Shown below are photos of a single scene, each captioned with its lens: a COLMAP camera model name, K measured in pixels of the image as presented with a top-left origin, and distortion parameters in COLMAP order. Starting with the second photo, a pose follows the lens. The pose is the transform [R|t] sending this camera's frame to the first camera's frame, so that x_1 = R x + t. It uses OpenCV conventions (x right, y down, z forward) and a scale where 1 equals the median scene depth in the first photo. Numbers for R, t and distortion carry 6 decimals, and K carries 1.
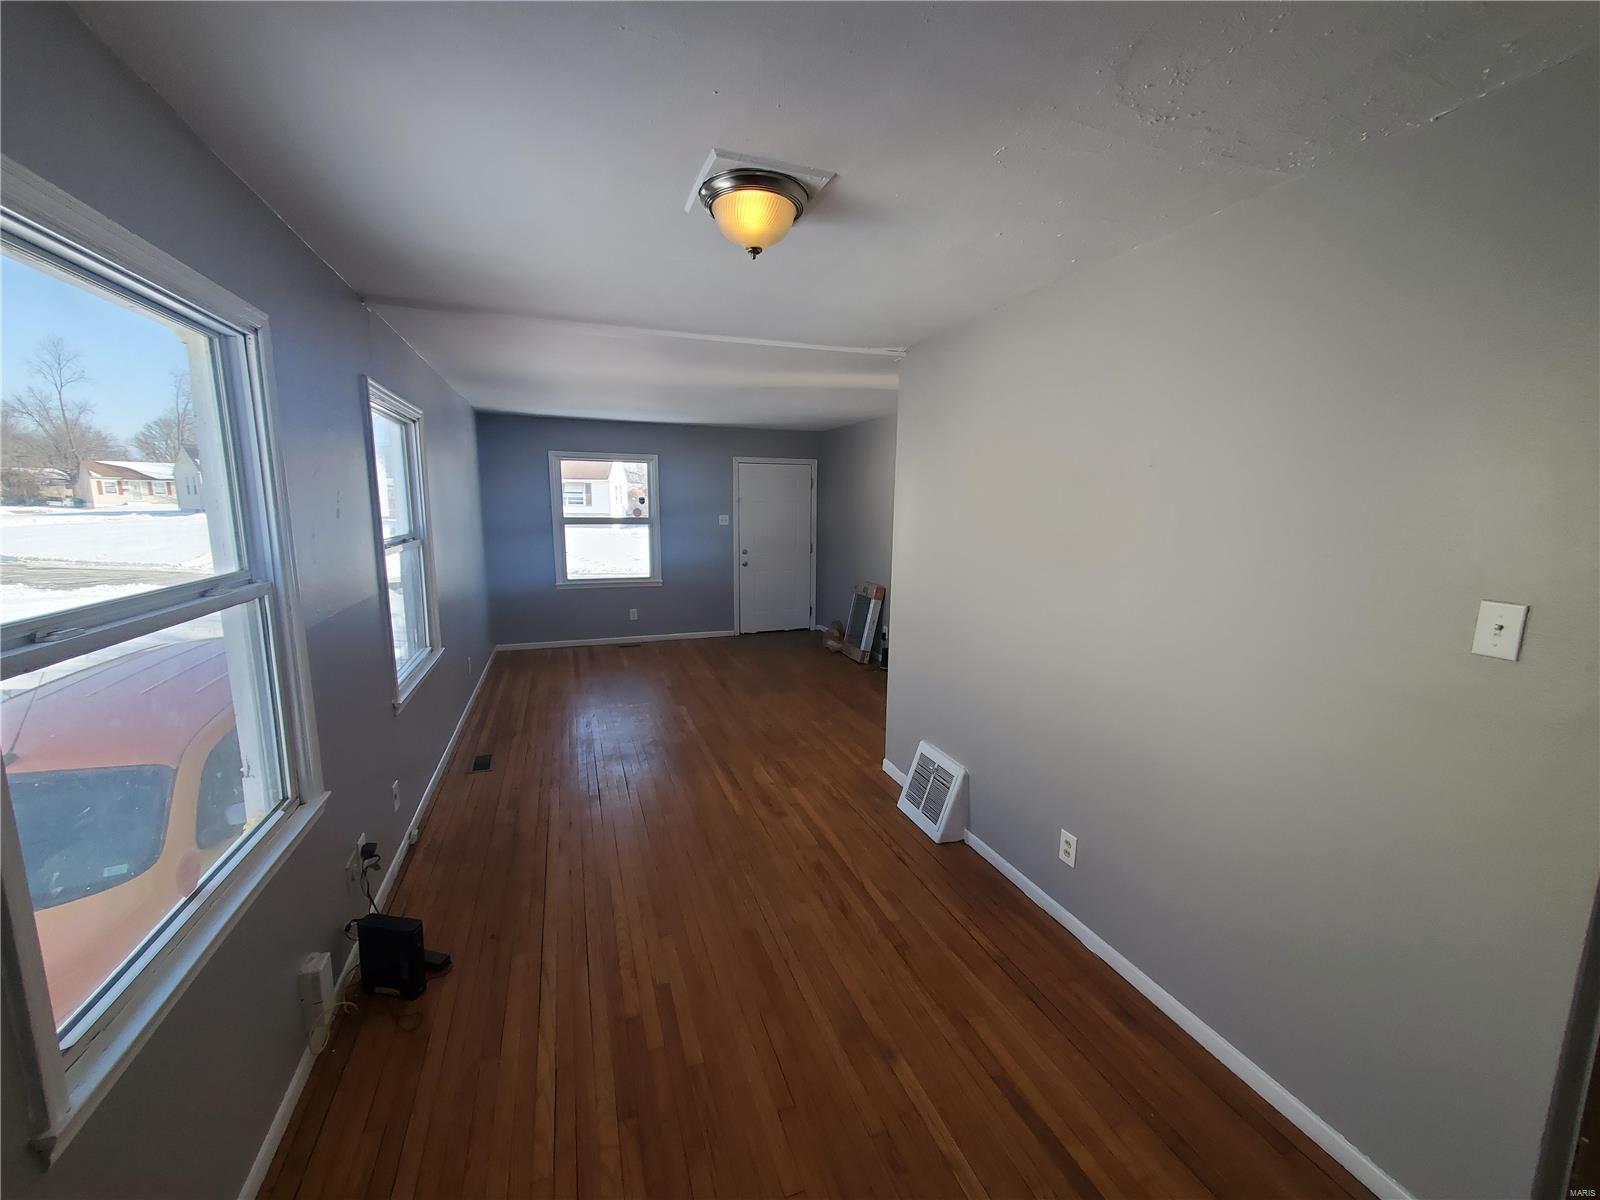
lens RADIAL K [[627.3, 0, 806.6], [0, 627.3, 603.3], [0, 0, 1]] dist [0.001518, -0.000442]
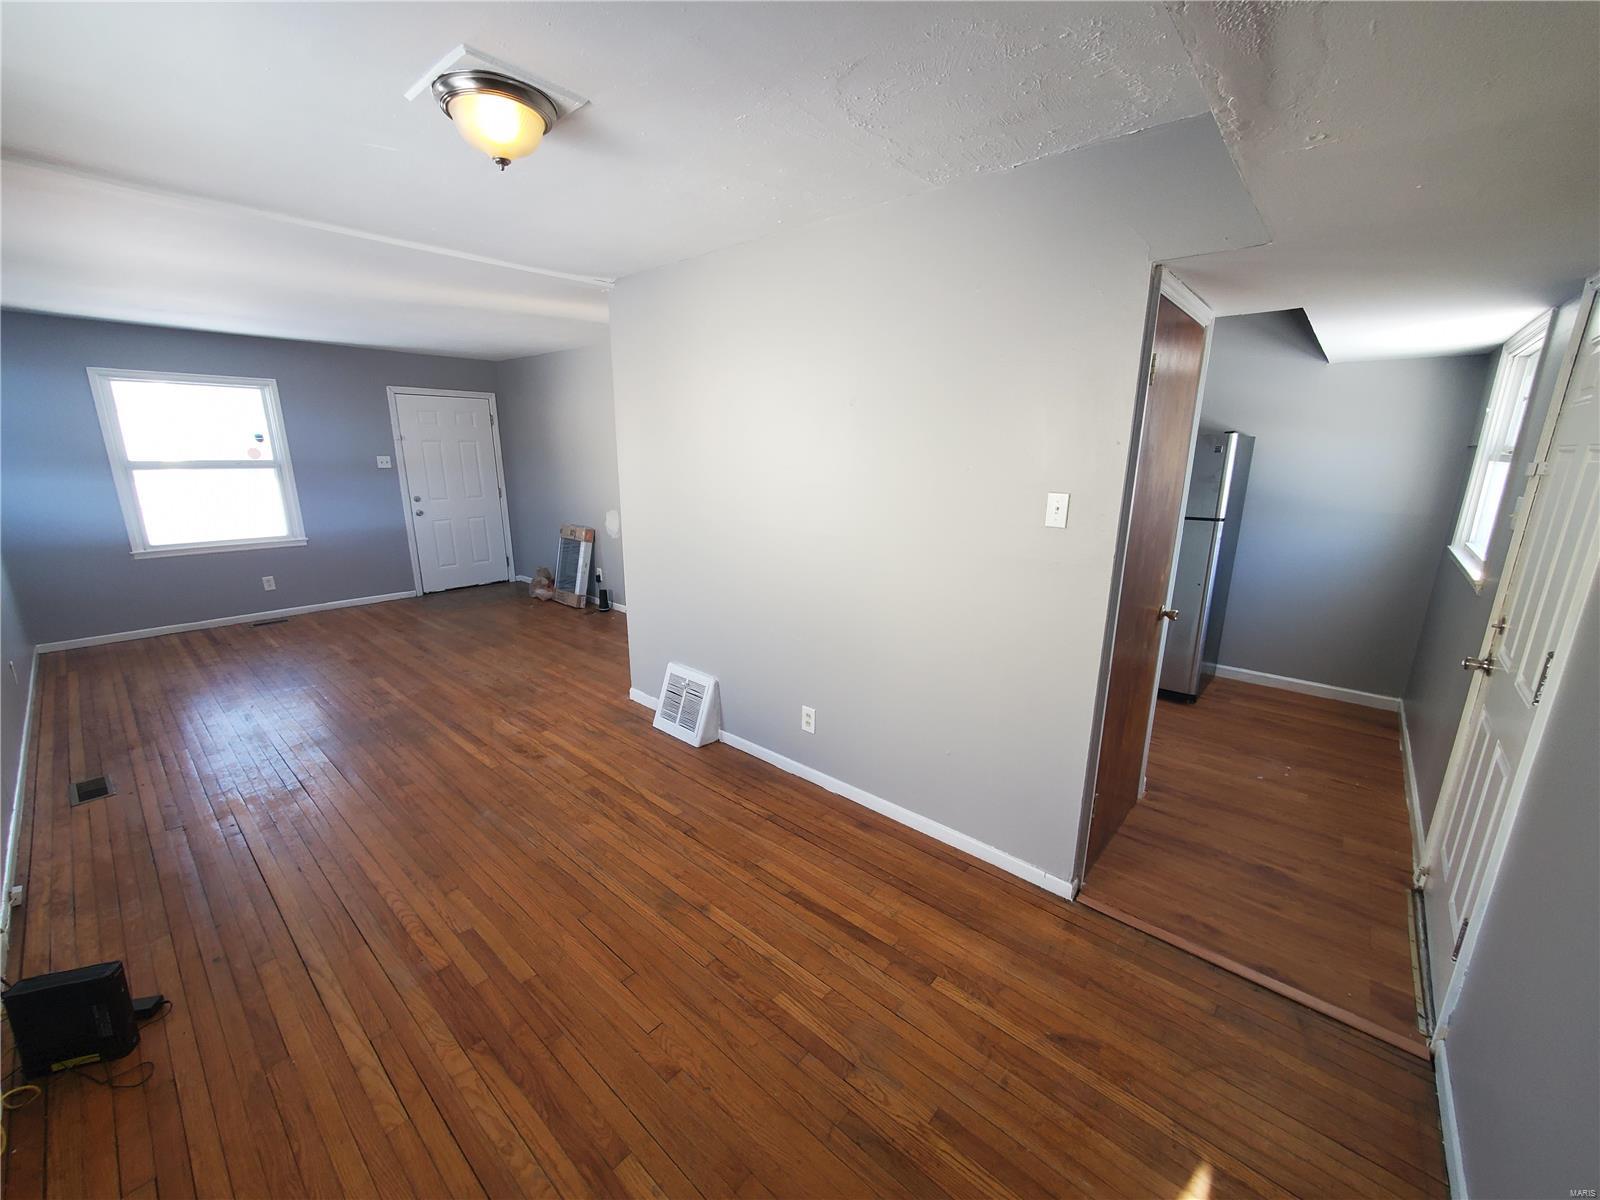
lens RADIAL K [[627.3, 0, 806.6], [0, 627.3, 603.3], [0, 0, 1]] dist [0.001518, -0.000442]
pose [[0.877074, -0.118078, 0.465616, -0.102696], [0.077661, 0.991421, 0.105130, 0.024006], [-0.474035, -0.056047, 0.878720, -0.055658]]
